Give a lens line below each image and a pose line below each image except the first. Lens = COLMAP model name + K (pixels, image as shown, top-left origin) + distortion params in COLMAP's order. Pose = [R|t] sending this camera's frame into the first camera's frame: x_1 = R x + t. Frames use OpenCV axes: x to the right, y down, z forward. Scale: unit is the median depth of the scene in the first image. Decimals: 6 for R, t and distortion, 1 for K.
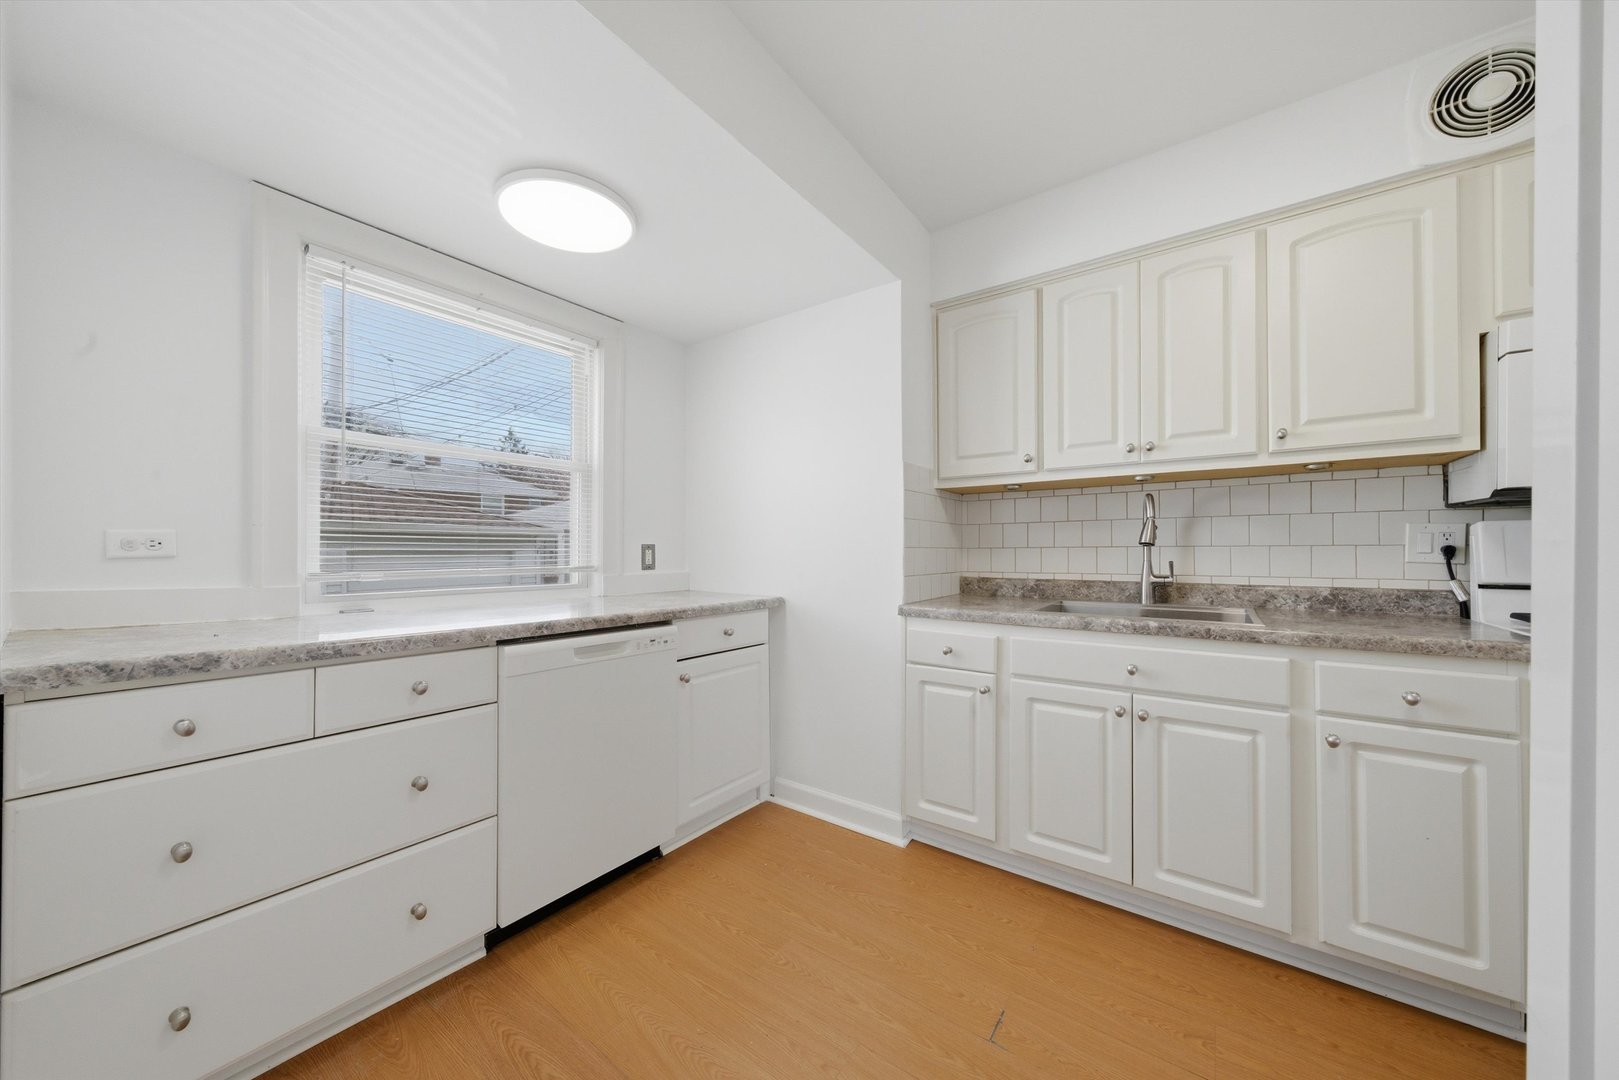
lens RADIAL K [[568.0, 0, 813.1], [0, 568.0, 552.0], [0, 0, 1]] dist [-0.015267, 0.007564]
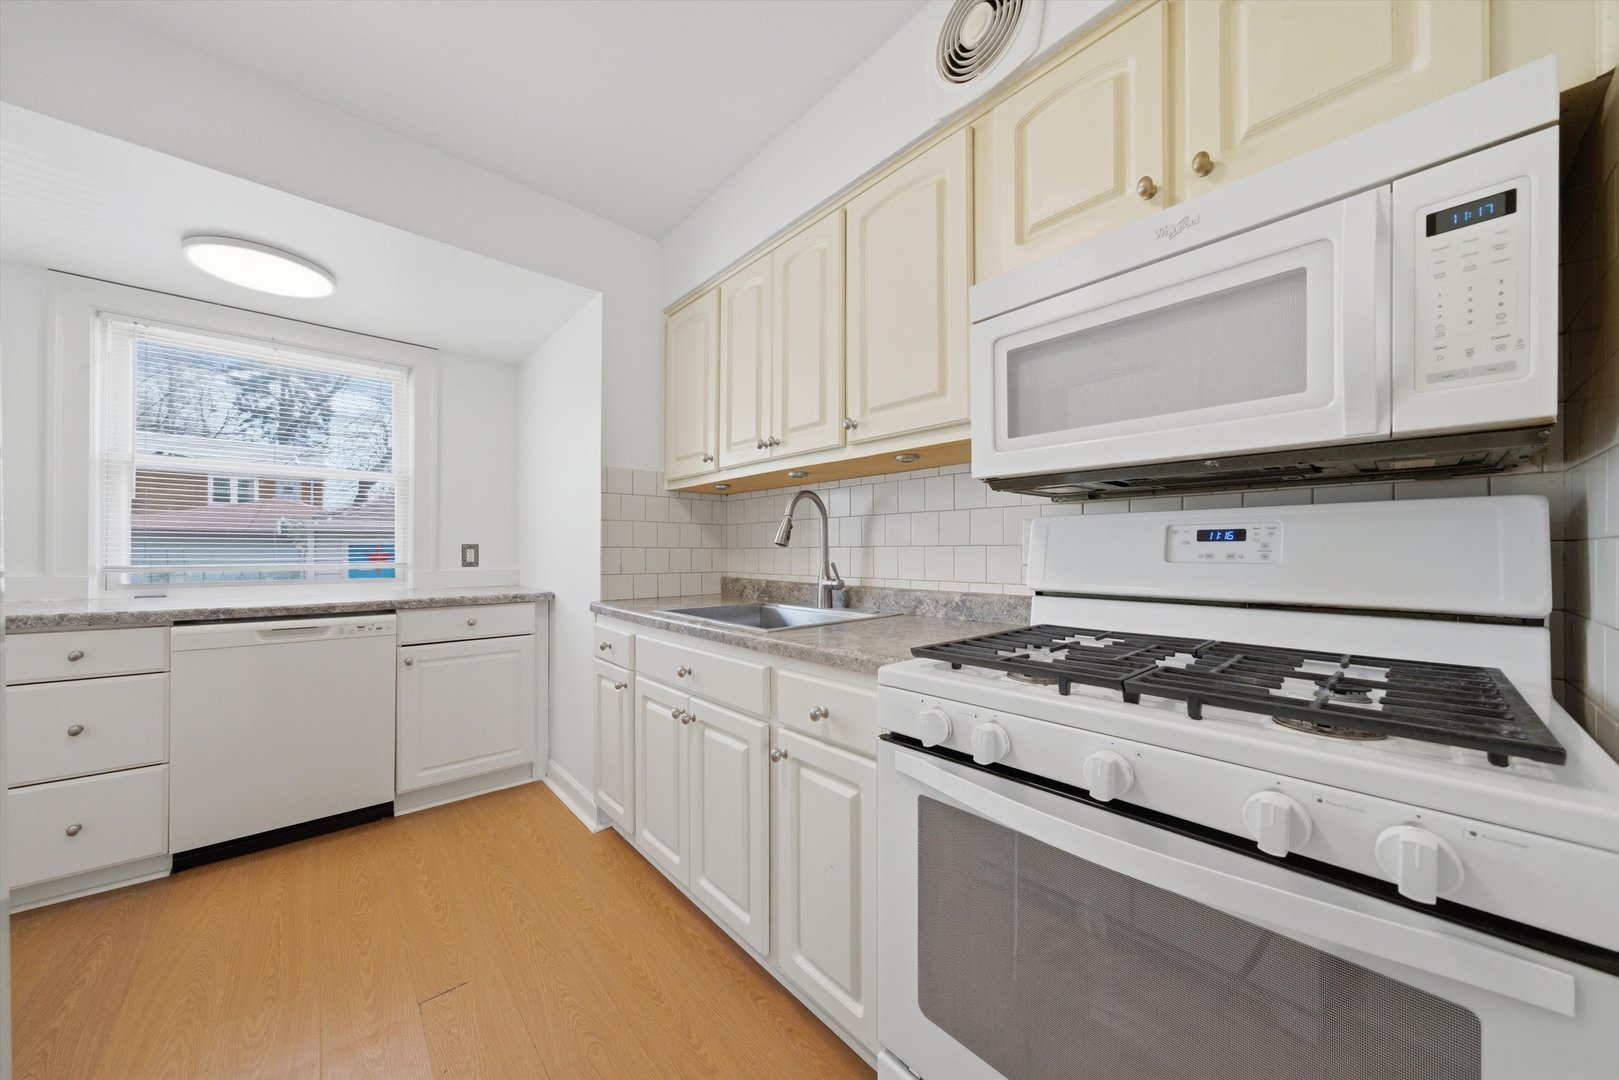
lens RADIAL K [[568.0, 0, 813.1], [0, 568.0, 552.0], [0, 0, 1]] dist [-0.015267, 0.007564]
pose [[0.975888, 0.002586, -0.218259, 0.859213], [-0.002078, 0.999995, 0.002558, -0.003296], [0.218264, -0.002042, 0.975888, 0.069675]]
